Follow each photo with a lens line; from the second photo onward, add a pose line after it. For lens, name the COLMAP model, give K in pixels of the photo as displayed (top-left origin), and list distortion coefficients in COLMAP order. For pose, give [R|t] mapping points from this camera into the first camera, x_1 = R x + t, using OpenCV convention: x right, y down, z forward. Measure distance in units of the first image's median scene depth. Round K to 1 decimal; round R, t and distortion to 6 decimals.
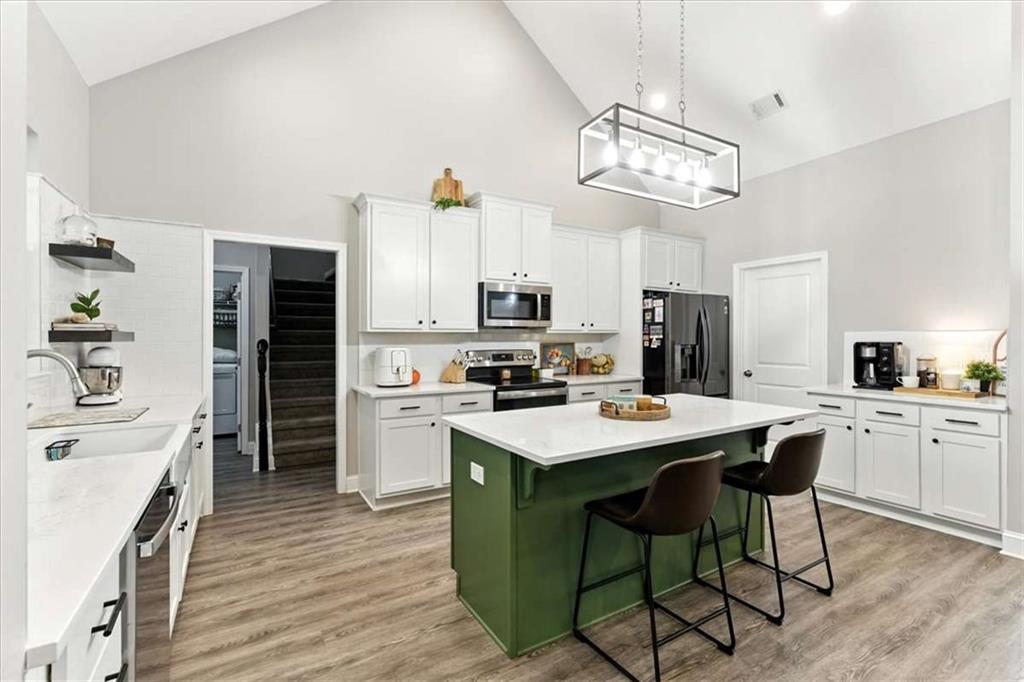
lens RADIAL K [[461.7, 0, 509.4], [0, 461.7, 338.4], [0, 0, 1]] dist [-0.000563, 0.000302]
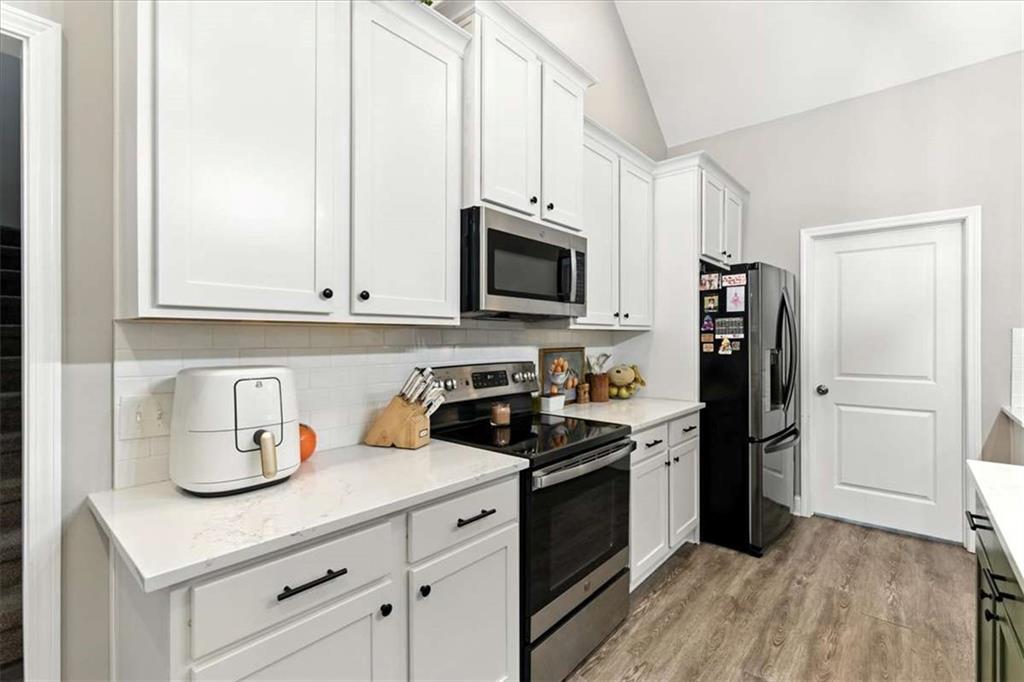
lens RADIAL K [[461.7, 0, 509.4], [0, 461.7, 338.4], [0, 0, 1]] dist [-0.000563, 0.000302]
pose [[0.949243, -0.001324, 0.314540, -0.145082], [0.002295, 0.999994, -0.002716, 0.000169], [-0.314535, 0.003300, 0.949240, 0.528388]]
